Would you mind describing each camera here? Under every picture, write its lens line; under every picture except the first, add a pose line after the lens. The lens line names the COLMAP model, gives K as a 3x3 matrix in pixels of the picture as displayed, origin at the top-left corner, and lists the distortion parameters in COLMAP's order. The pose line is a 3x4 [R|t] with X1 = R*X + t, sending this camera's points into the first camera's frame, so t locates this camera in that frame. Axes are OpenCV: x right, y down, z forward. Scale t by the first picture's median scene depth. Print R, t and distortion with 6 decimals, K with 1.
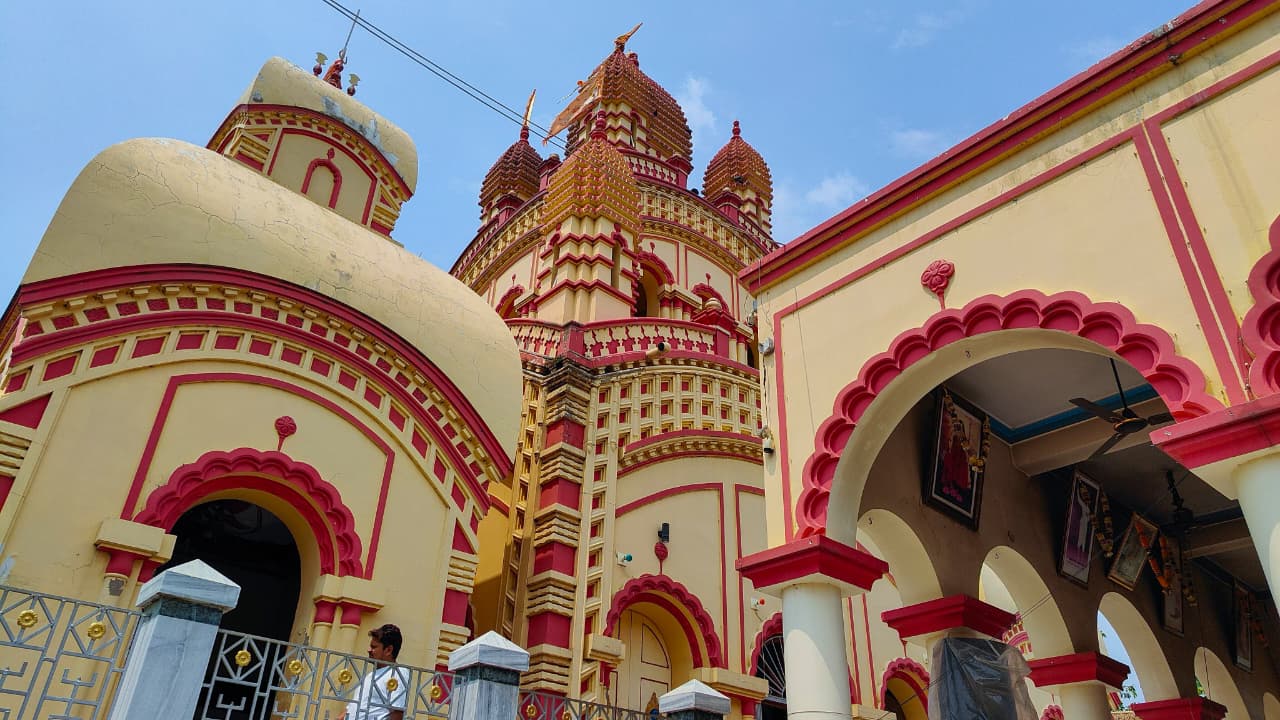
lens RADIAL K [[889.5, 0, 640.0], [0, 889.5, 360.0], [0, 0, 1]] dist [0.006713, -0.003661]
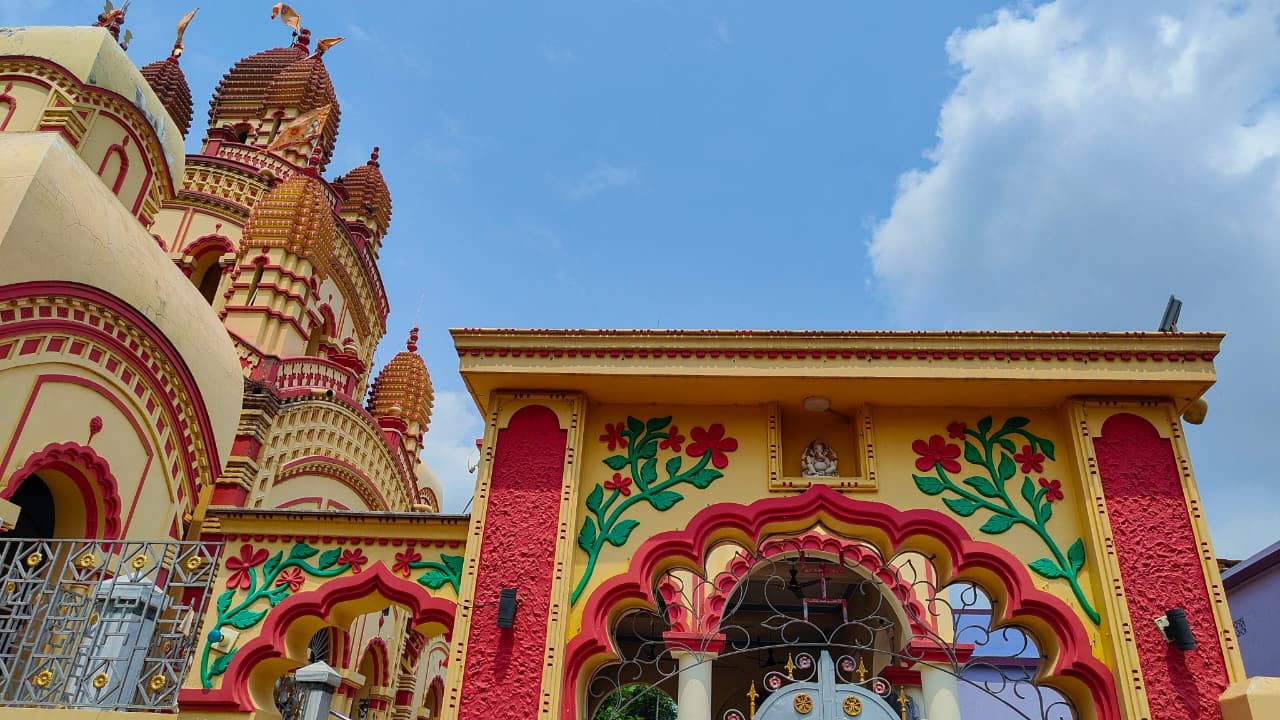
lens RADIAL K [[889.5, 0, 640.0], [0, 889.5, 360.0], [0, 0, 1]] dist [0.006713, -0.003661]
pose [[0.728636, 0.340954, 0.594003, -0.574106], [-0.387205, 0.920448, -0.053365, -0.219266], [-0.564944, -0.191117, 0.802691, -0.374521]]
